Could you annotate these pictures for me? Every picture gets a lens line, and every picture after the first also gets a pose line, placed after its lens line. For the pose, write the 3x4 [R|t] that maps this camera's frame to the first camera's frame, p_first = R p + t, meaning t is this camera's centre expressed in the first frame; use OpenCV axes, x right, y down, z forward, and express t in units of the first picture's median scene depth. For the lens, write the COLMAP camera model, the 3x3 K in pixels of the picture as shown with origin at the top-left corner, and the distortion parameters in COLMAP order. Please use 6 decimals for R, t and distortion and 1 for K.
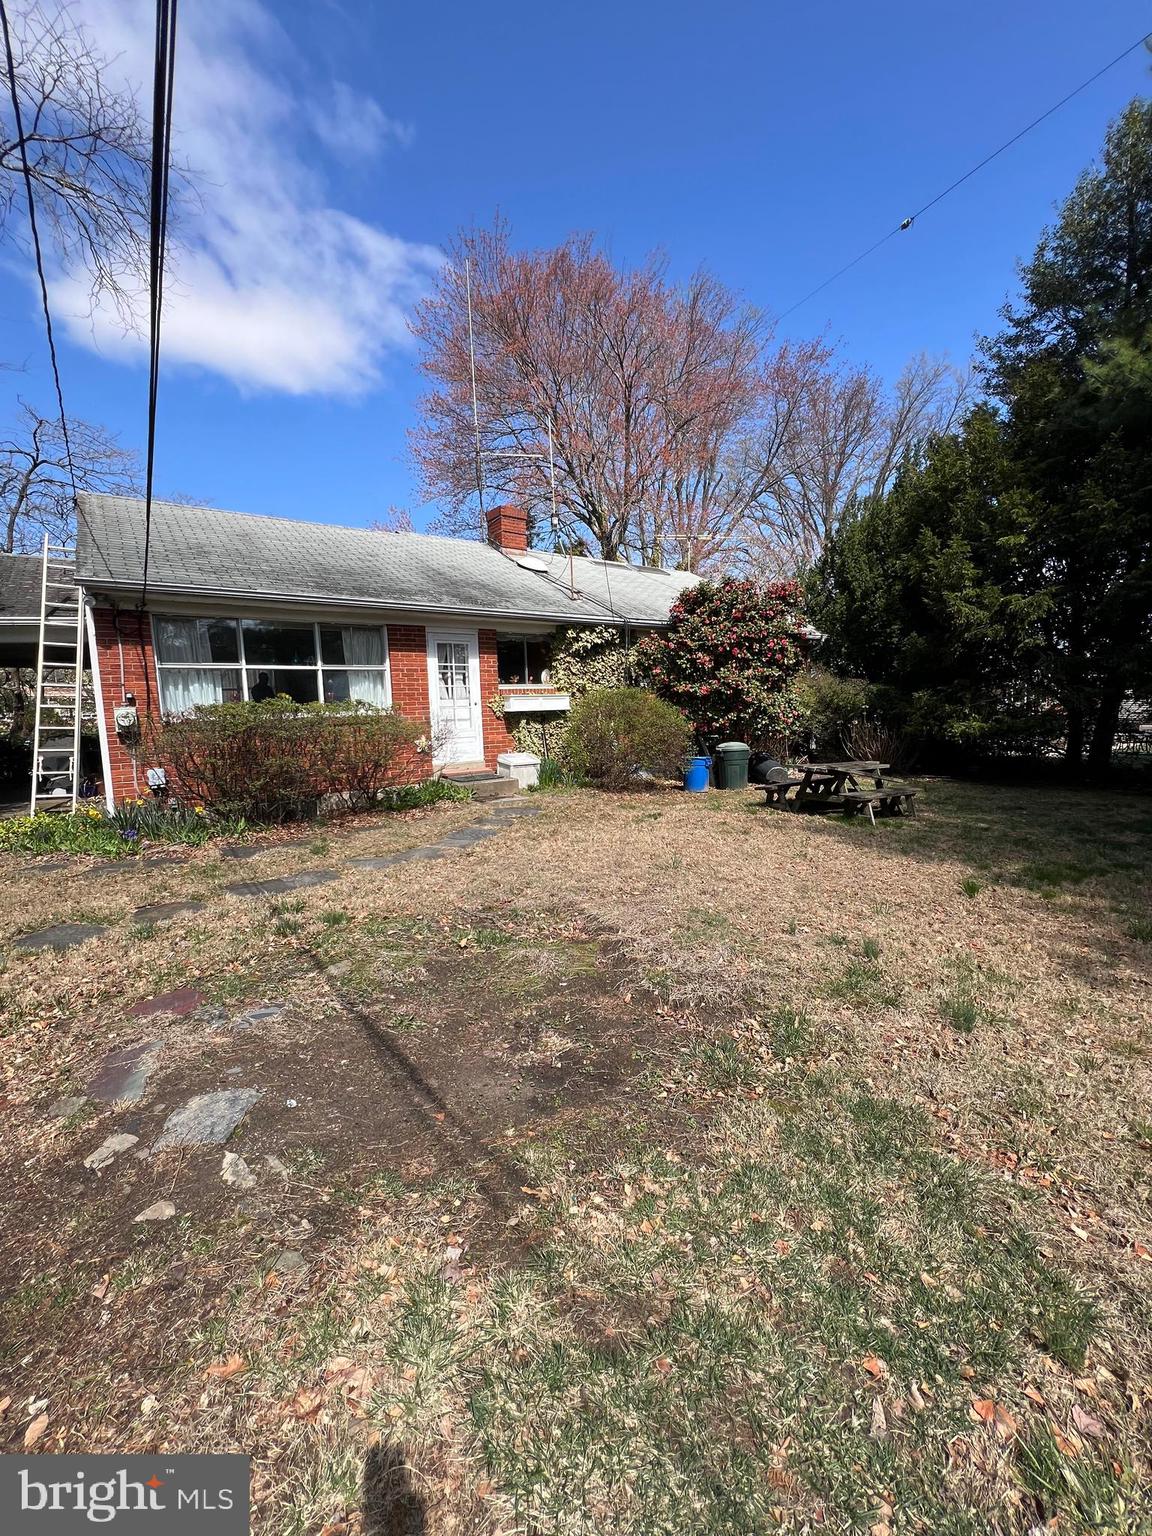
lens RADIAL K [[620.5, 0, 572.0], [0, 620.5, 767.4], [0, 0, 1]] dist [-0.002379, -0.000097]
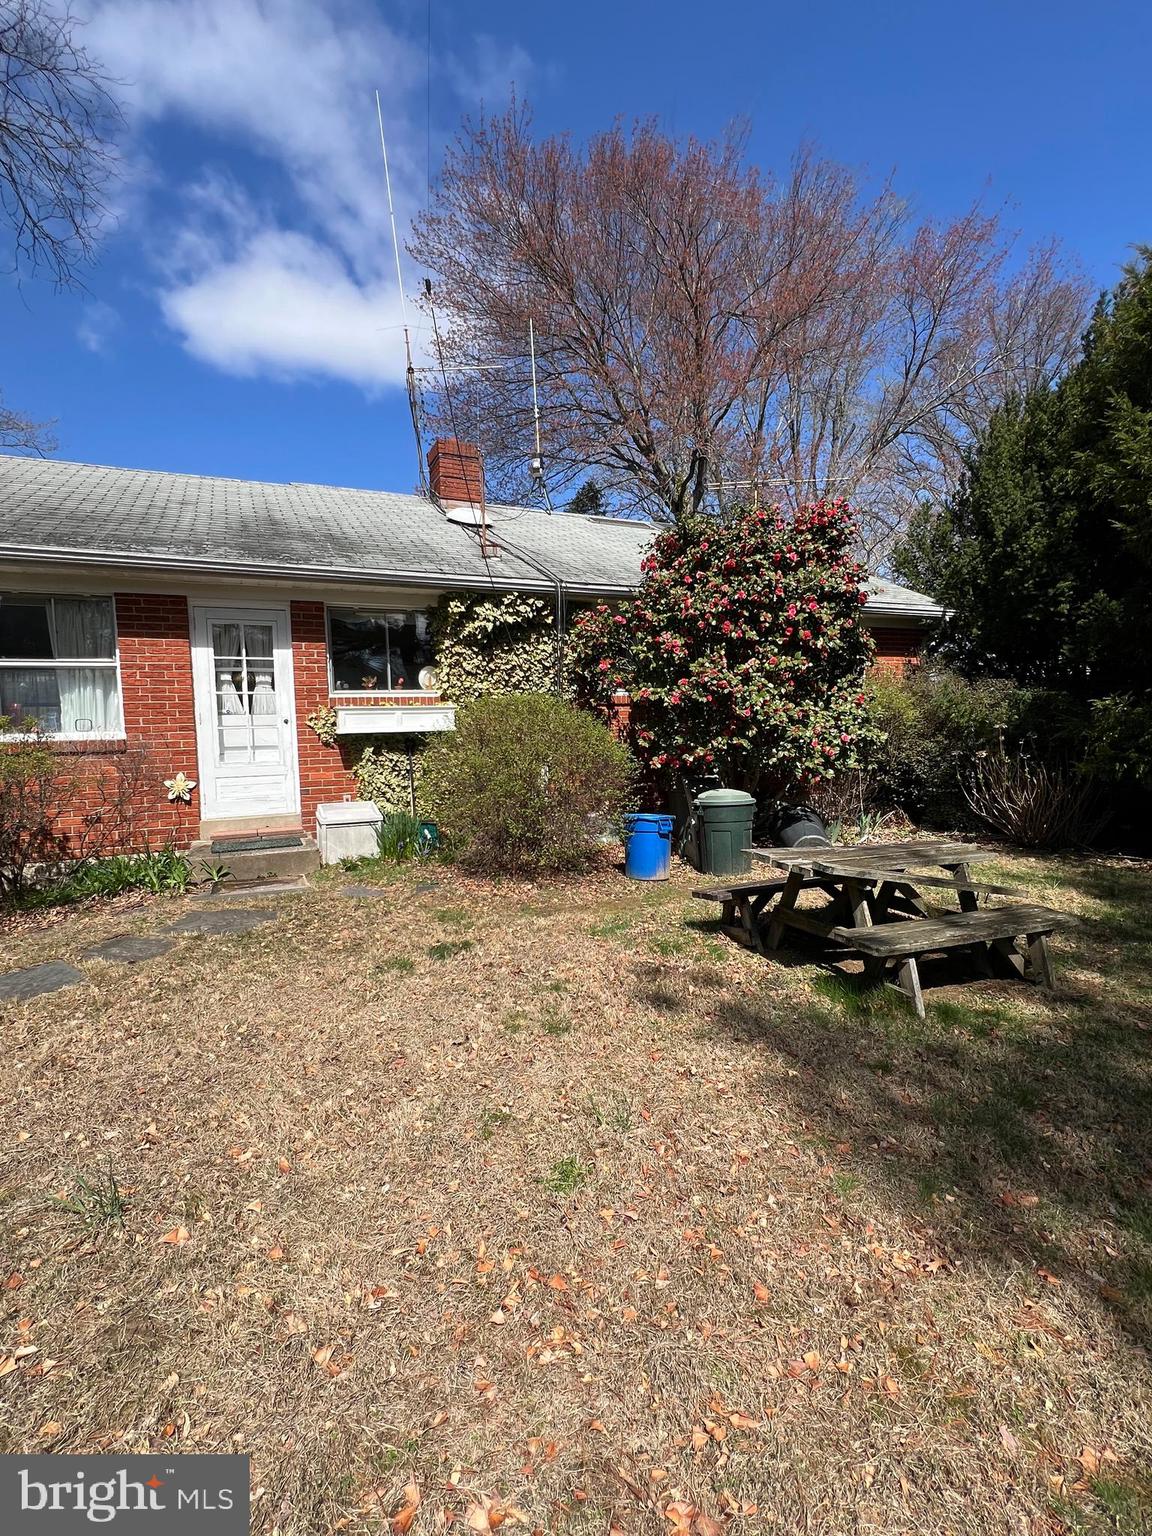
lens RADIAL K [[686.9, 0, 579.7], [0, 686.9, 768.2], [0, 0, 1]] dist [-0.003216, -0.000024]
pose [[0.980236, 0.011867, -0.197475, 0.252906], [-0.019290, 0.999176, -0.035711, -0.035292], [0.196889, 0.038814, 0.979657, 0.366772]]
